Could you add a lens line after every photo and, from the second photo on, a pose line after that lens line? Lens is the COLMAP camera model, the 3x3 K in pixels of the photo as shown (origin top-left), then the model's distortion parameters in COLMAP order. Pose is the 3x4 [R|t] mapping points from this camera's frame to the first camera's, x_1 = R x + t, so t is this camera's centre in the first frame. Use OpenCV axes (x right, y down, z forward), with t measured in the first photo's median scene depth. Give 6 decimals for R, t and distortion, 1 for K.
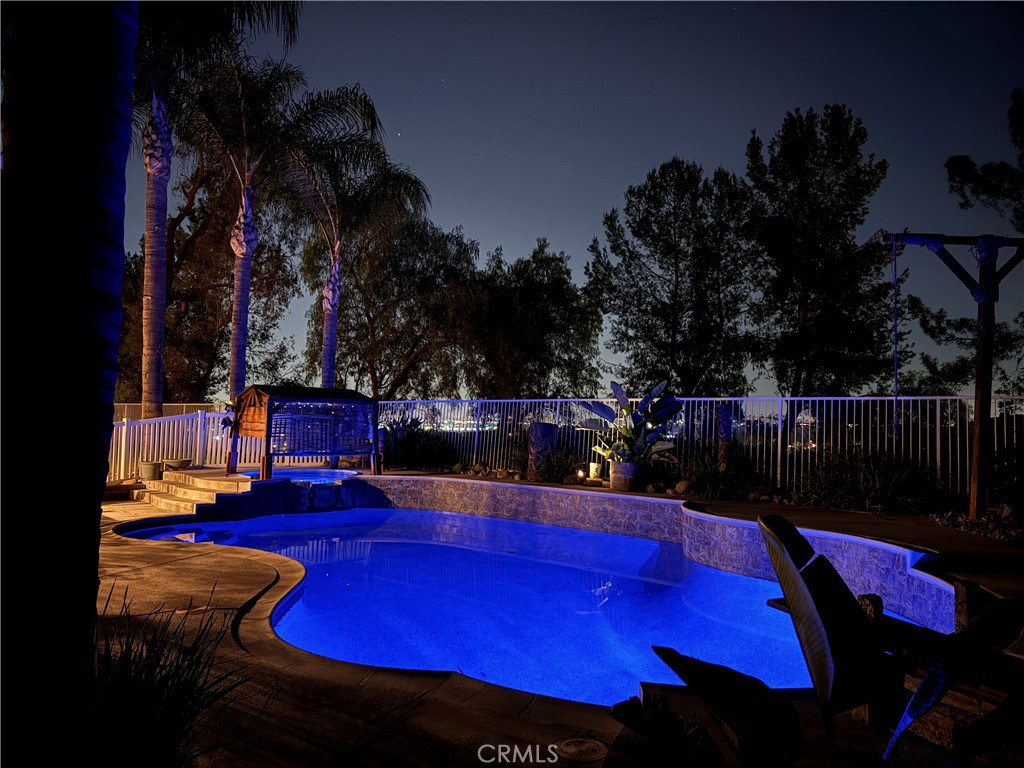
lens RADIAL K [[721.2, 0, 512.0], [0, 721.2, 384.0], [0, 0, 1]] dist [0.104206, -0.146652]
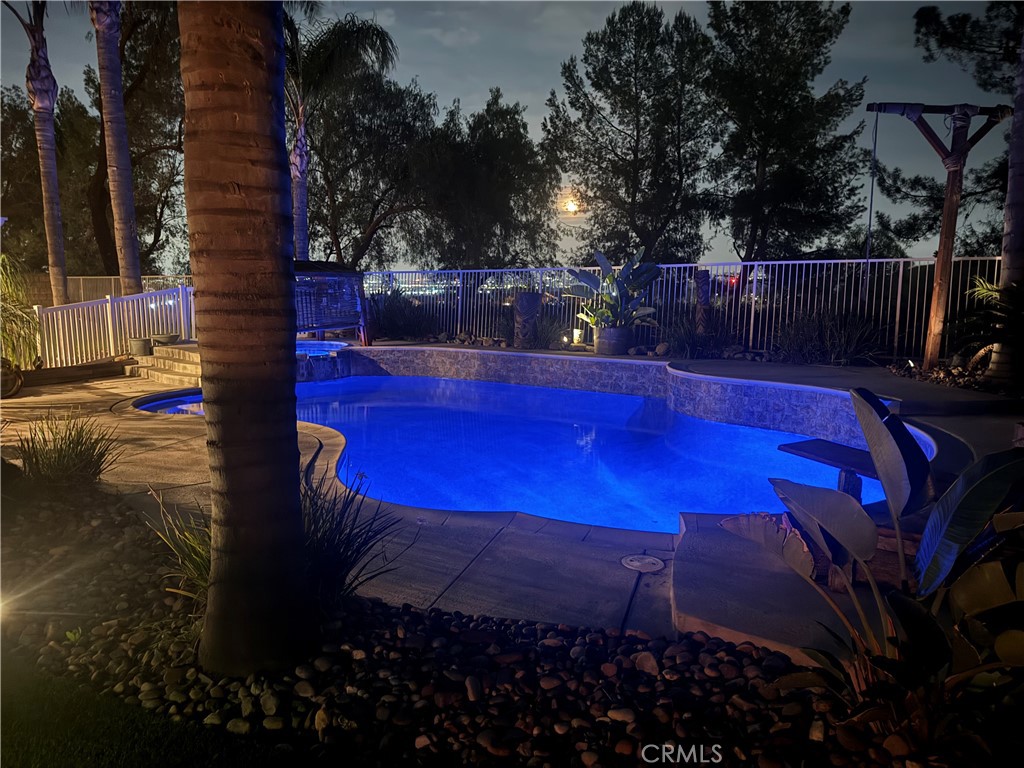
lens RADIAL K [[725.5, 0, 512.0], [0, 725.5, 384.0], [0, 0, 1]] dist [0.093512, -0.107995]
pose [[0.996911, -0.034263, 0.070677, -0.030662], [0.020235, 0.981499, 0.190397, -0.008265], [-0.075893, -0.188379, 0.979160, -0.025502]]
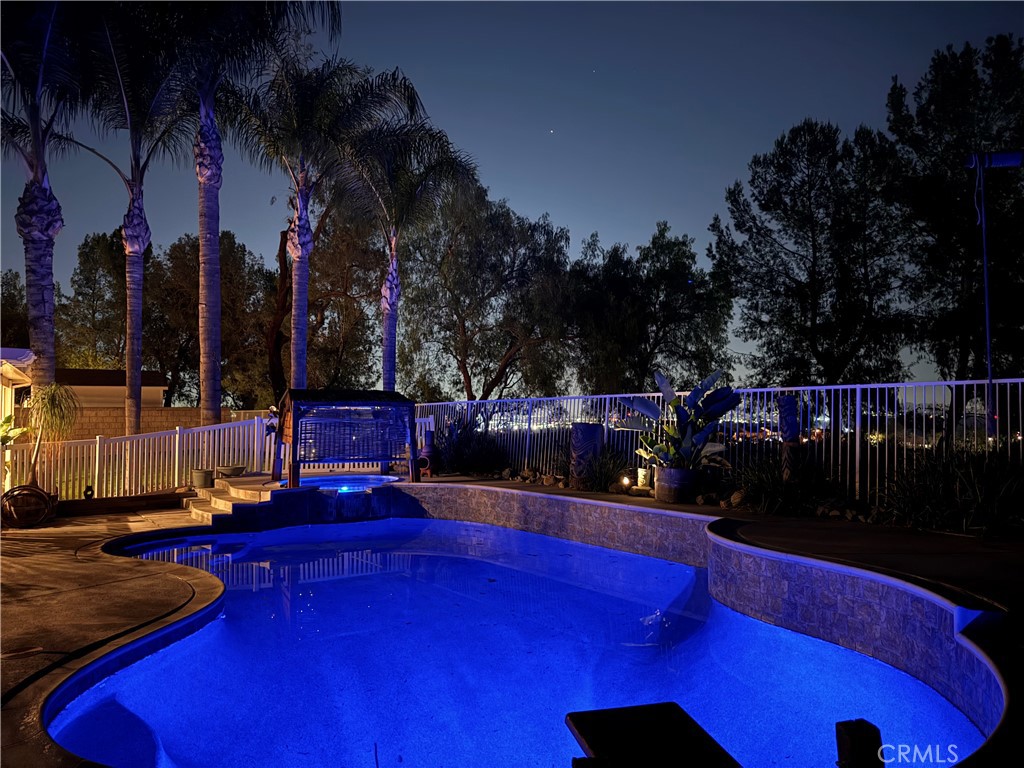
lens RADIAL K [[722.0, 0, 512.0], [0, 722.0, 384.0], [0, 0, 1]] dist [0.067144, -0.081957]
pose [[0.975064, -0.032882, -0.219472, 0.078118], [0.033424, 0.999440, -0.001246, 0.002846], [0.219391, -0.006121, 0.975618, 0.068097]]
